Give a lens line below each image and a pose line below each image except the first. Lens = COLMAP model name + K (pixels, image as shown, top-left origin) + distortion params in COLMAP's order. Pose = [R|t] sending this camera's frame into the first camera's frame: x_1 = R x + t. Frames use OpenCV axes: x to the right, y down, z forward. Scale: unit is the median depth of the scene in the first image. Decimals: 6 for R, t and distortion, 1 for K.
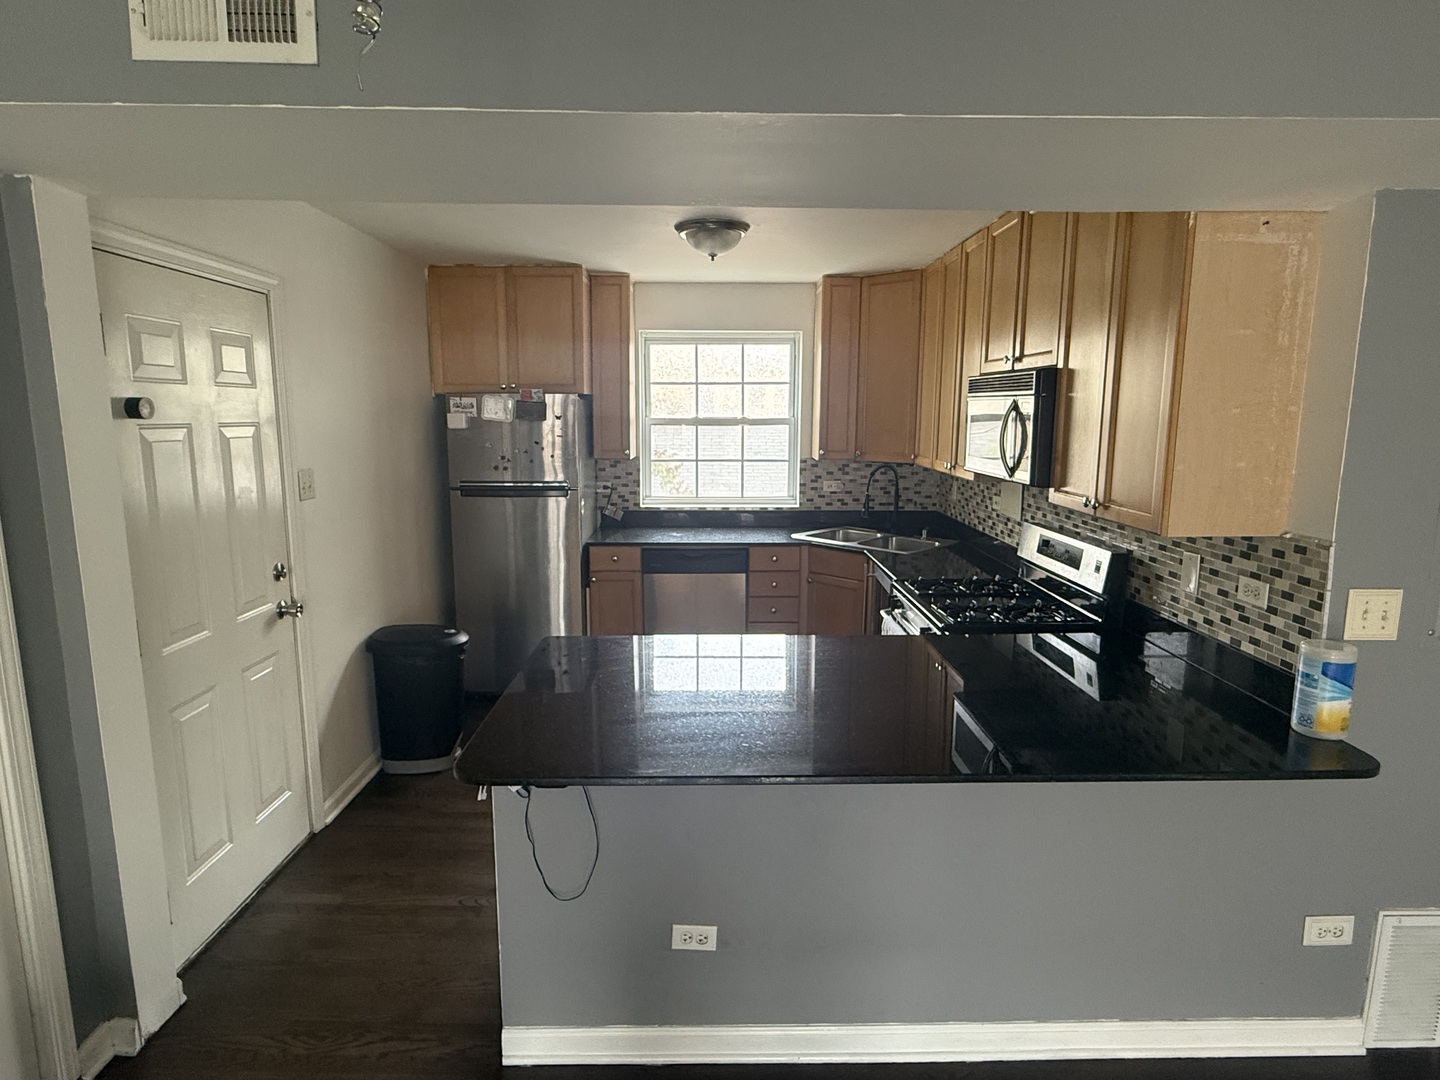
lens RADIAL K [[792.6, 0, 718.4], [0, 792.6, 544.5], [0, 0, 1]] dist [-0.004850, -0.000885]
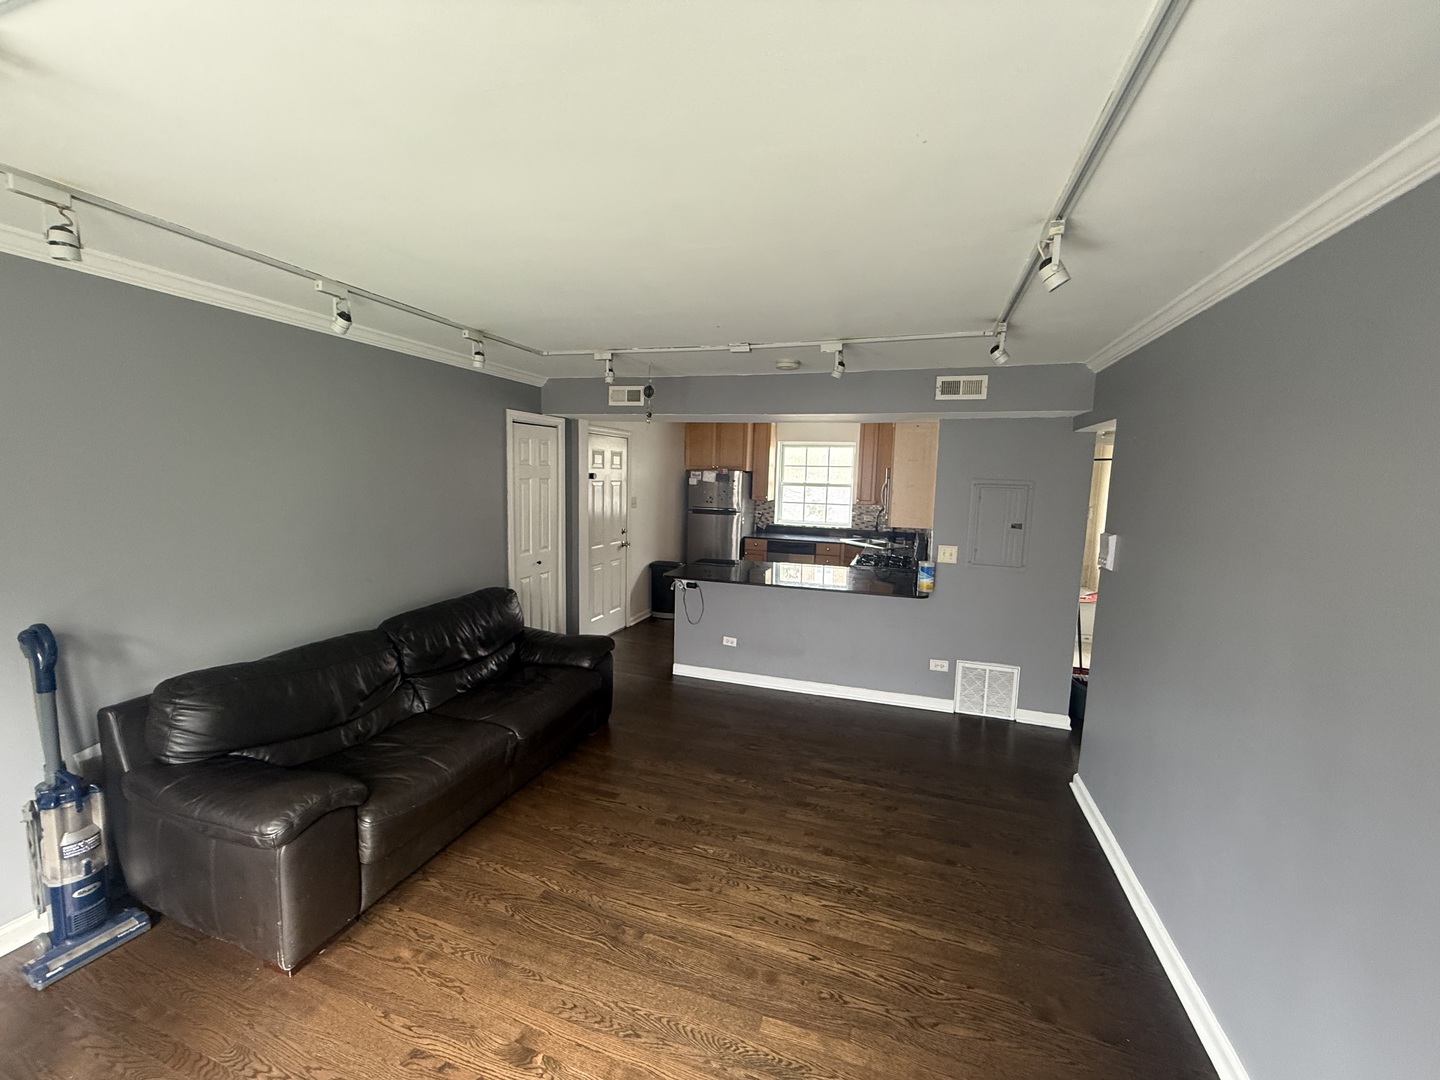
lens RADIAL K [[577.9, 0, 720.0], [0, 577.9, 540.0], [0, 0, 1]] dist [0.000418, 0.000399]
pose [[0.944537, 0.059226, -0.323019, 0.322391], [-0.076694, 0.996186, -0.041609, 0.087194], [0.319323, 0.064075, 0.945477, -0.614462]]
